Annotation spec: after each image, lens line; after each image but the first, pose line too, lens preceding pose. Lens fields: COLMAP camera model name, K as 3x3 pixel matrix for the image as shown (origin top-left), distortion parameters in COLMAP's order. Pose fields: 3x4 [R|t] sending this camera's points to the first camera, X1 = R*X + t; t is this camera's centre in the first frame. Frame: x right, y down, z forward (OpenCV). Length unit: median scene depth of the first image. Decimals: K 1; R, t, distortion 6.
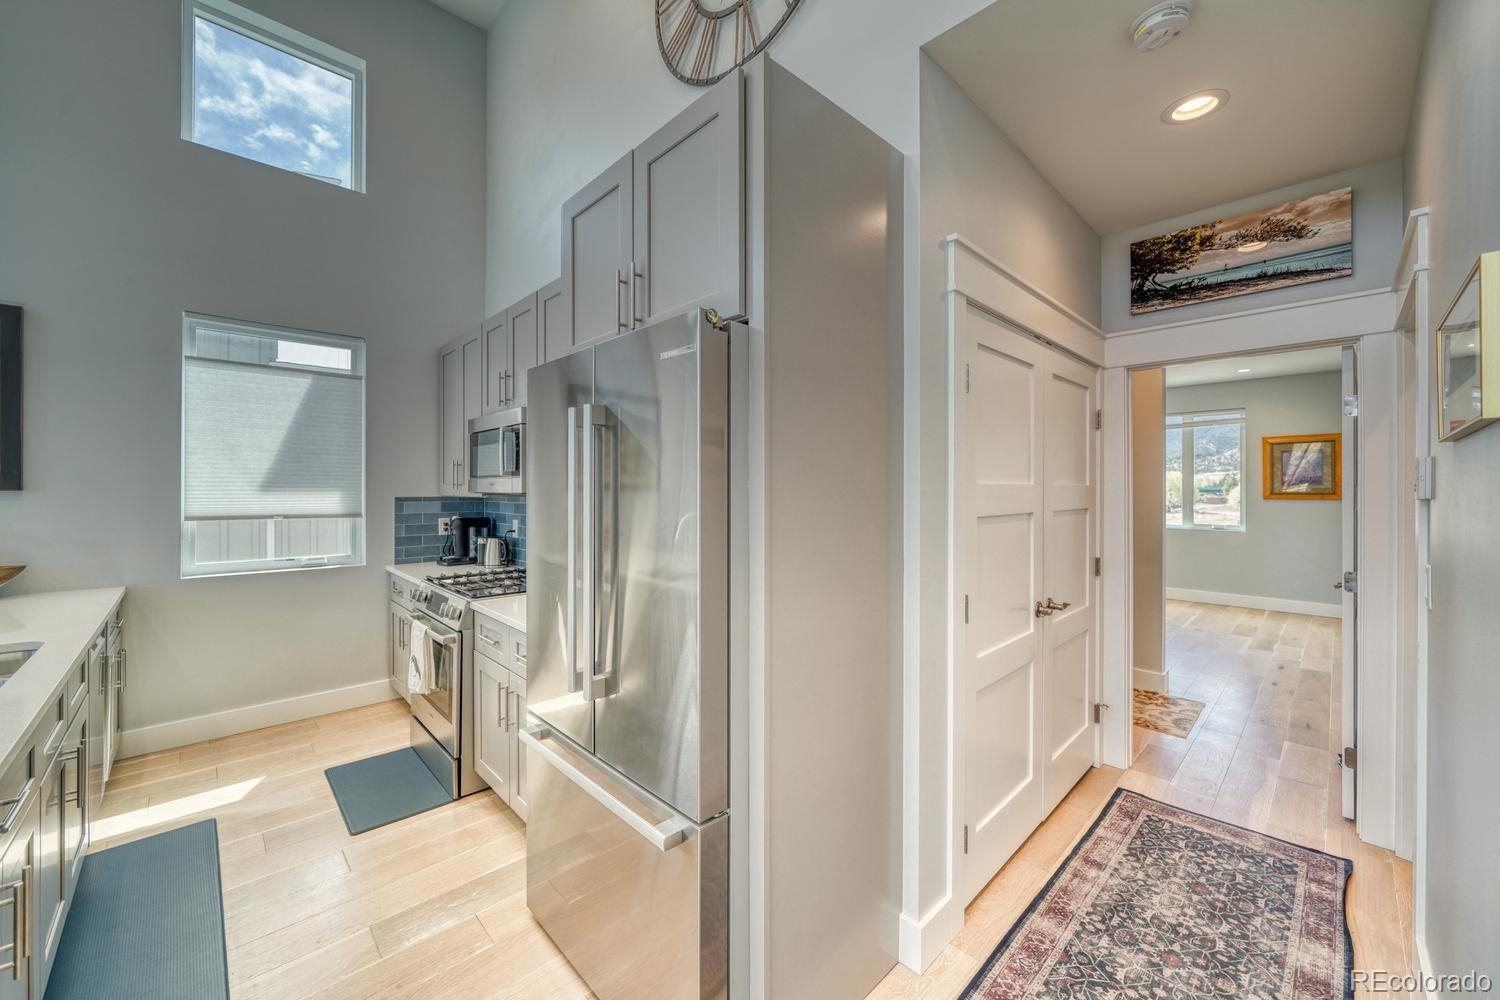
lens RADIAL K [[571.9, 0, 726.0], [0, 571.9, 489.1], [0, 0, 1]] dist [-0.007432, 0.000467]
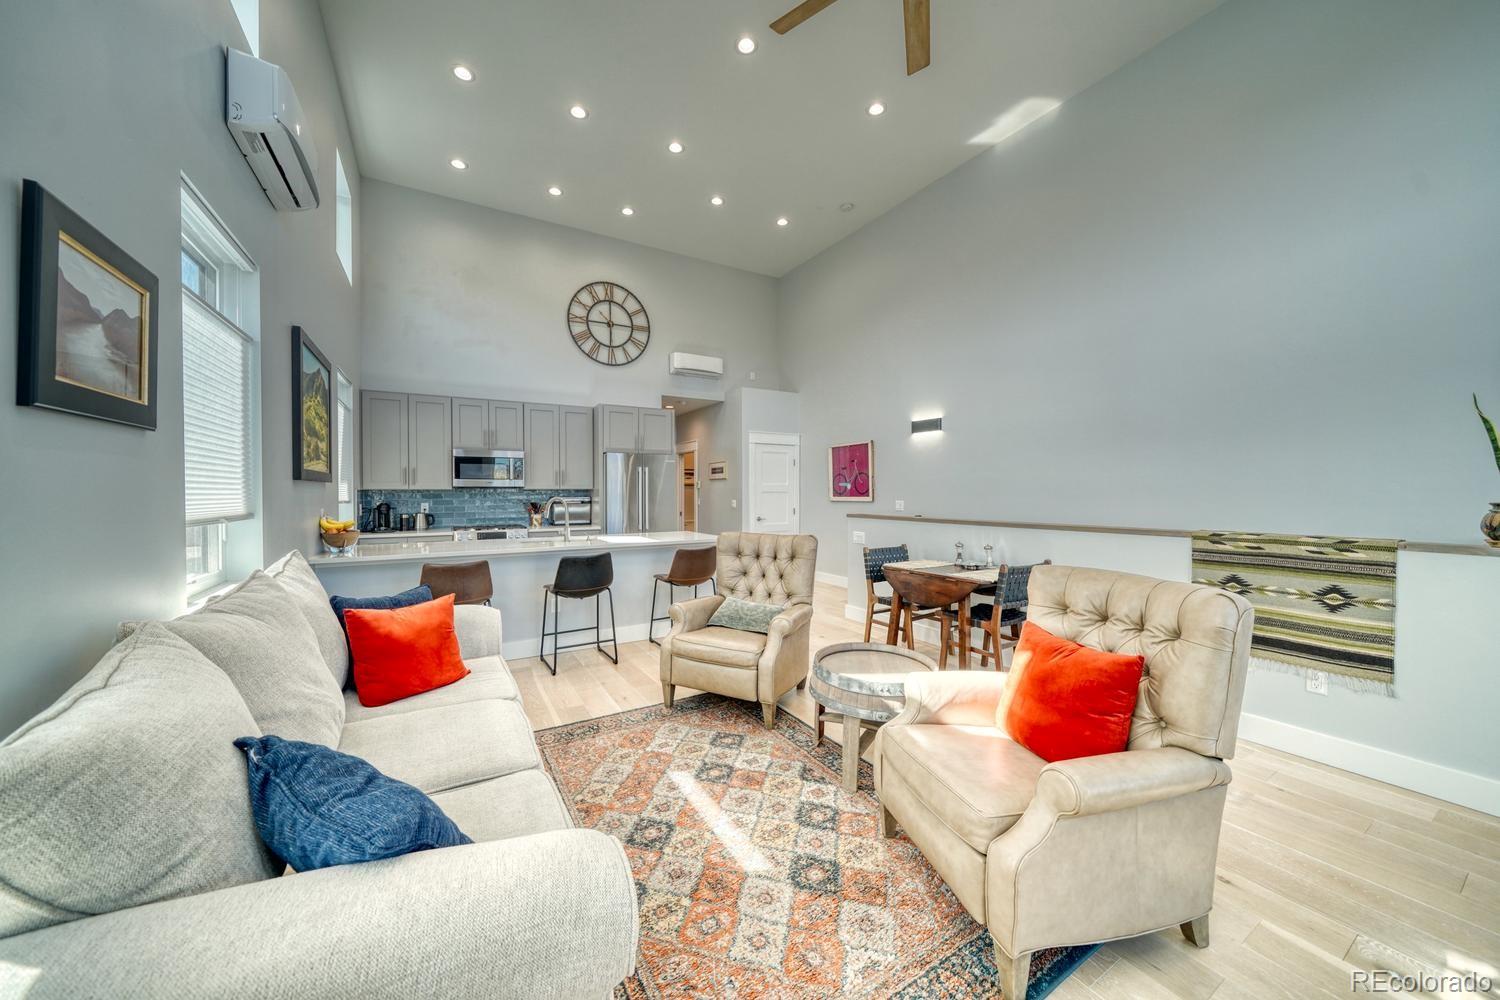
lens RADIAL K [[529.6, 0, 765.6], [0, 529.6, 496.6], [0, 0, 1]] dist [-0.001058, -0.000084]
pose [[0.181740, -0.009893, 0.983297, -2.548941], [0.002792, 0.999951, 0.009545, 0.032745], [-0.983343, 0.001010, 0.181759, -0.449305]]
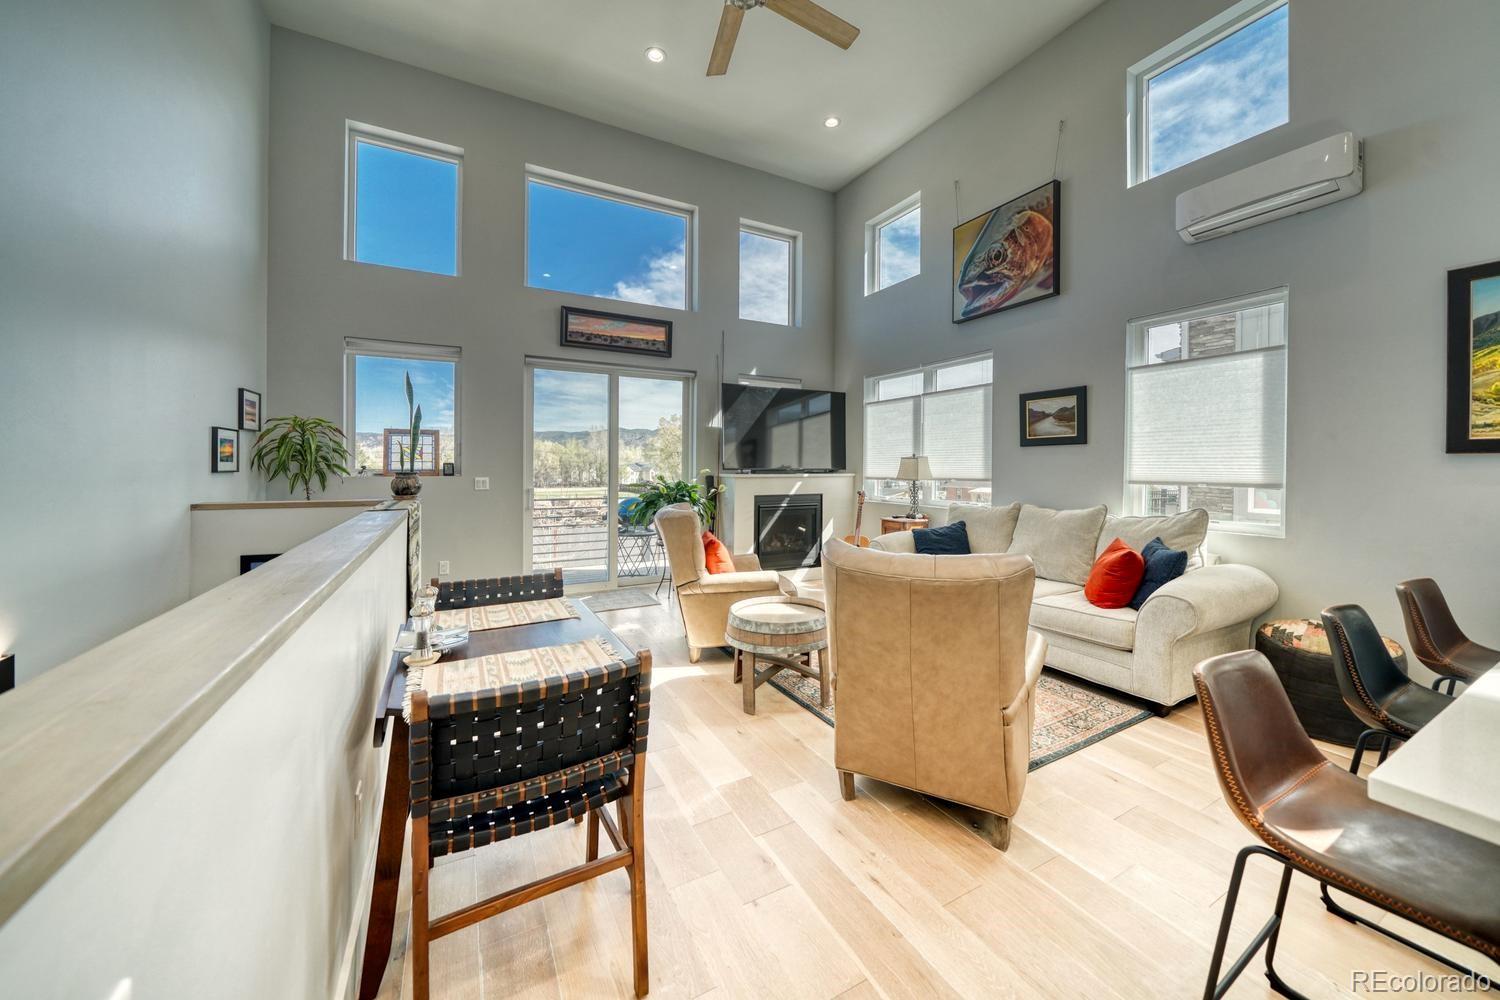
lens RADIAL K [[534.4, 0, 762.8], [0, 534.4, 469.2], [0, 0, 1]] dist [-0.007667, 0.000255]
pose [[-0.232528, 0.003828, -0.972582, -0.340934], [-0.005561, 0.999971, 0.005265, 0.033664], [0.972574, 0.006632, -0.232500, -0.229652]]
